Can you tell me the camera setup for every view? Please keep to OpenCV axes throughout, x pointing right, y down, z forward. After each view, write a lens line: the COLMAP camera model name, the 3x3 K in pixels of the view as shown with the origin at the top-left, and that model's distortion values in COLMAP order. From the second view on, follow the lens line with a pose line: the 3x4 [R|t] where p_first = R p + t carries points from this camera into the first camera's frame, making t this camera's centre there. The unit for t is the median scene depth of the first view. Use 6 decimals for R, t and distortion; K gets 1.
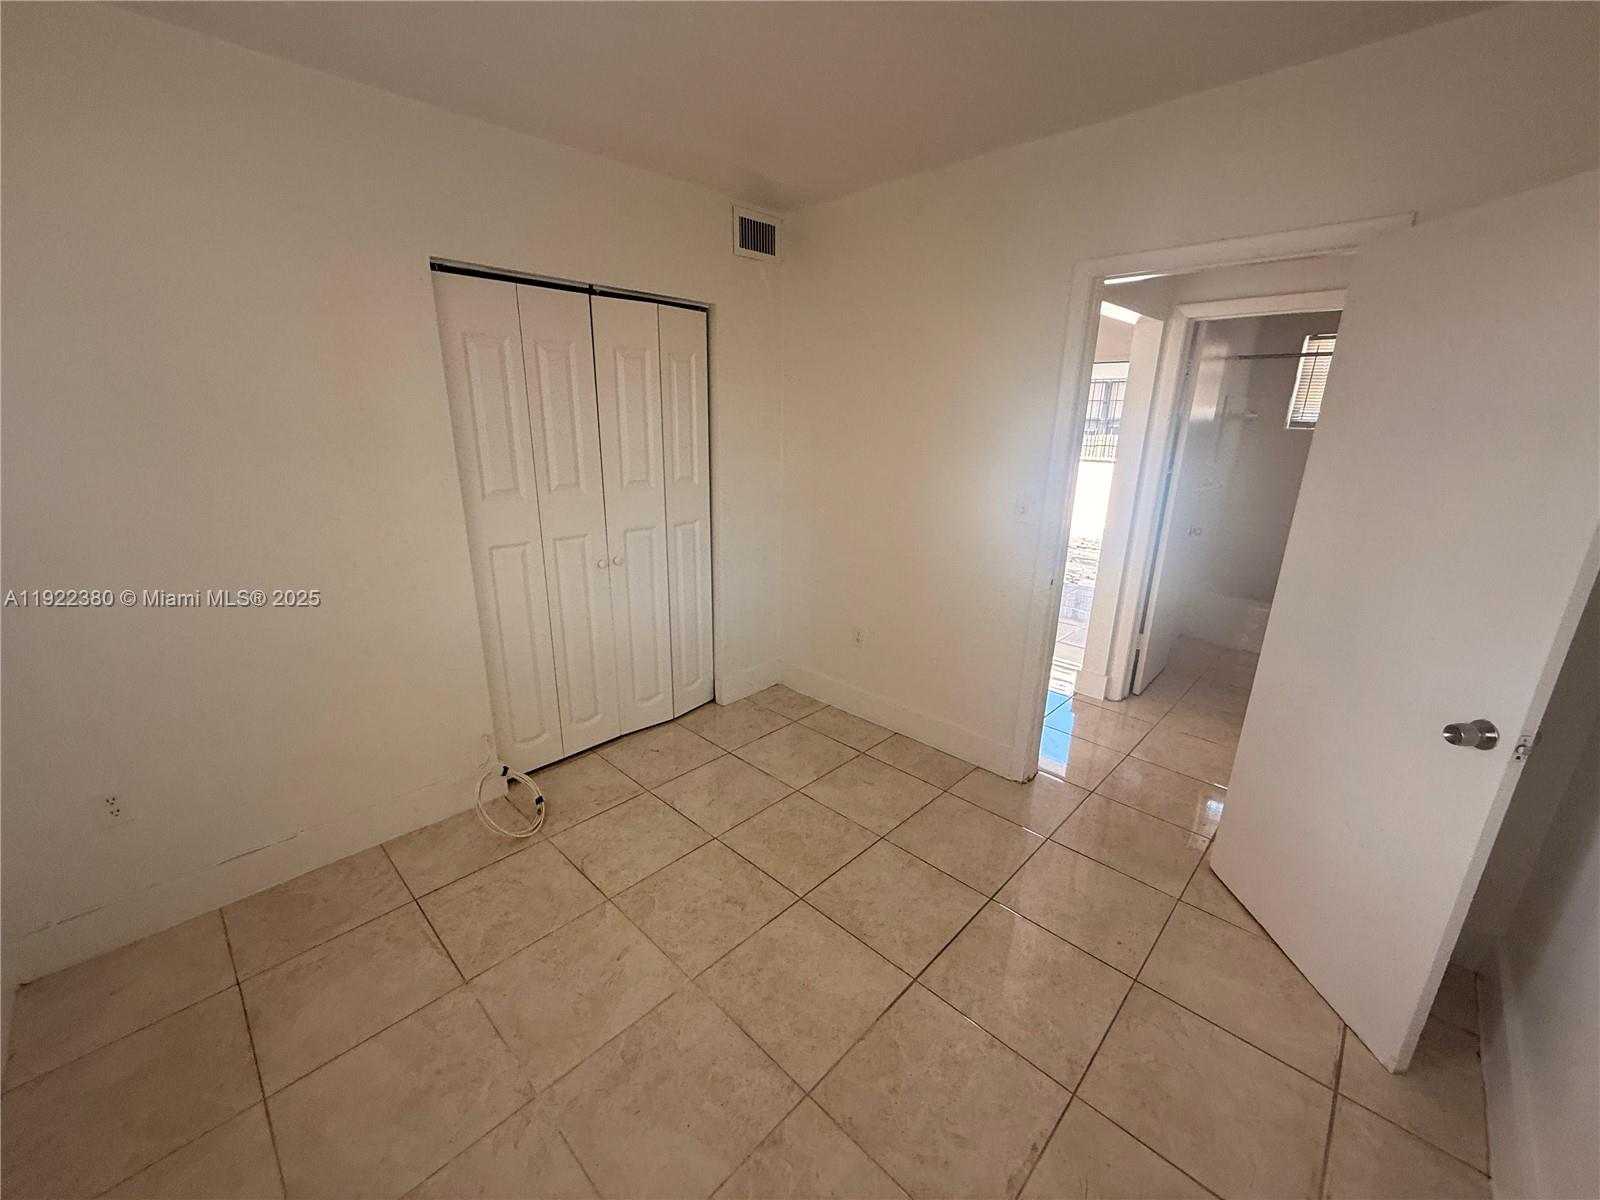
lens RADIAL K [[638.4, 0, 795.6], [0, 638.4, 605.2], [0, 0, 1]] dist [0.000013, 0.000481]
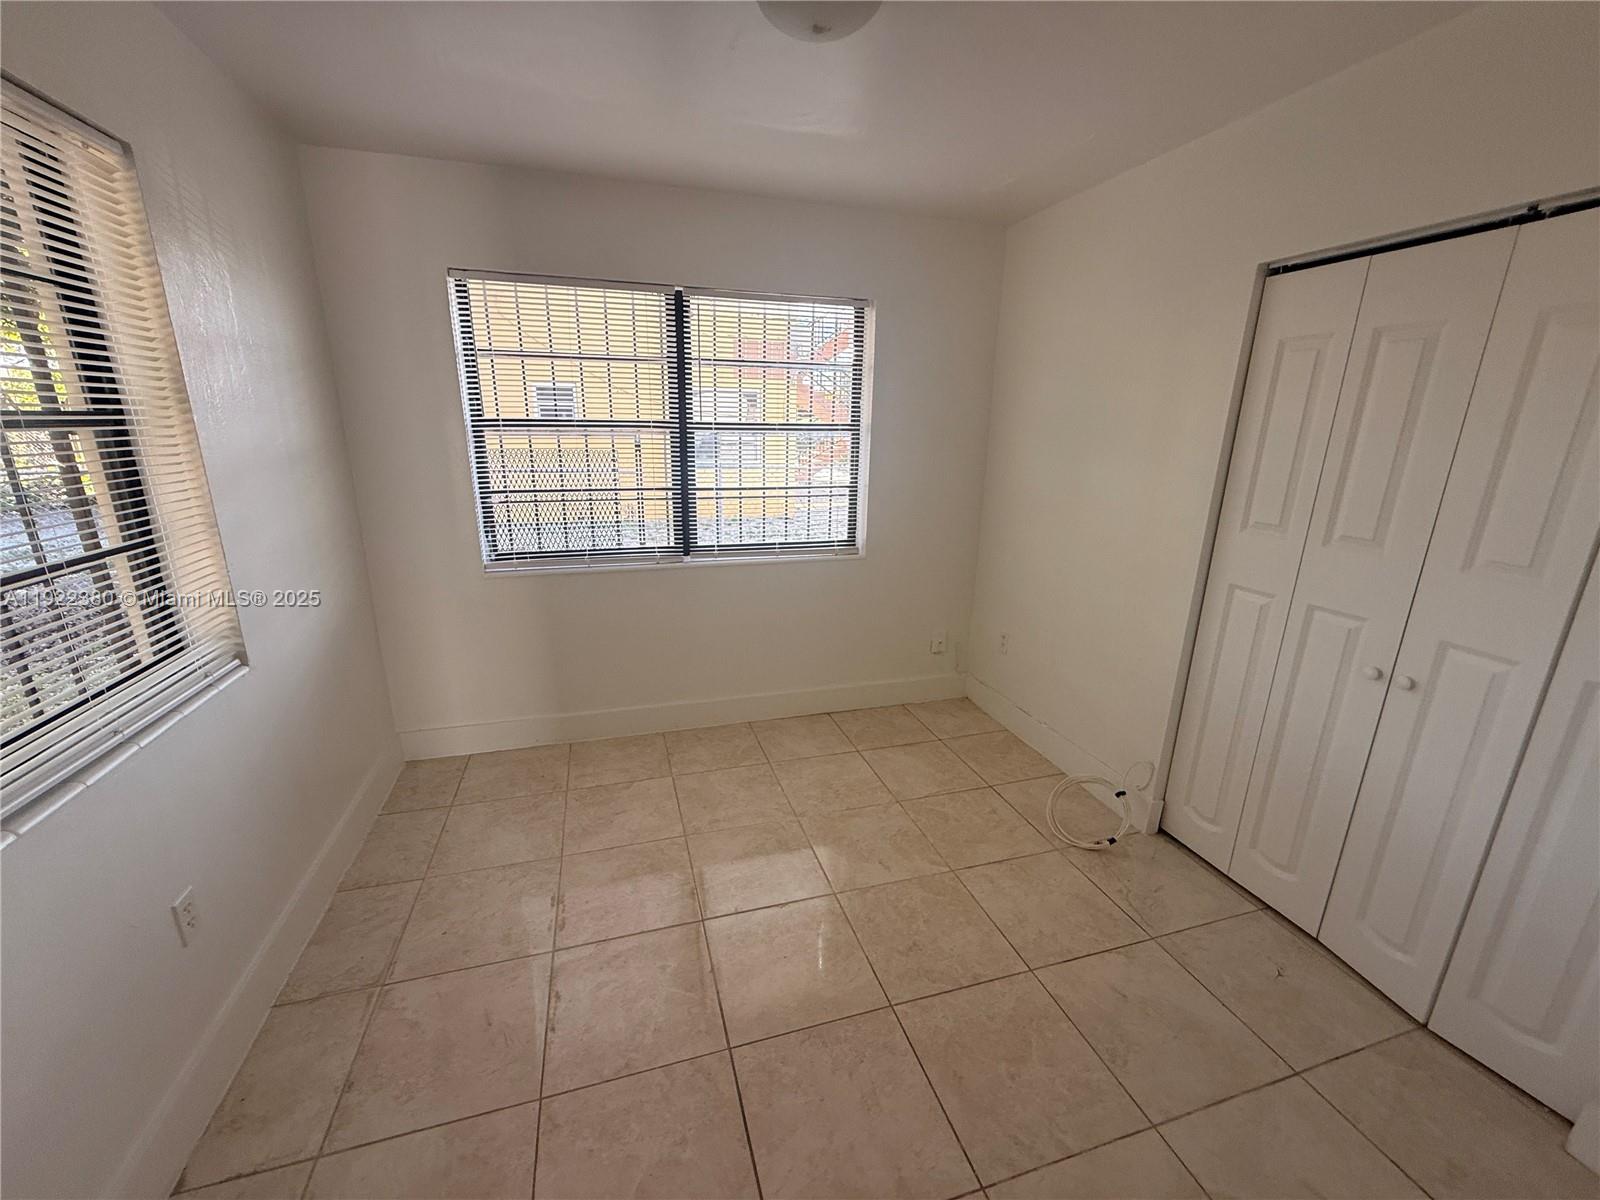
lens RADIAL K [[638.4, 0, 794.9], [0, 638.4, 605.1], [0, 0, 1]] dist [0.000013, 0.000481]
pose [[-0.492189, 0.220780, -0.842025, 0.640935], [-0.271363, 0.880185, 0.389405, -0.280493], [0.827111, 0.420156, -0.373306, 0.972633]]
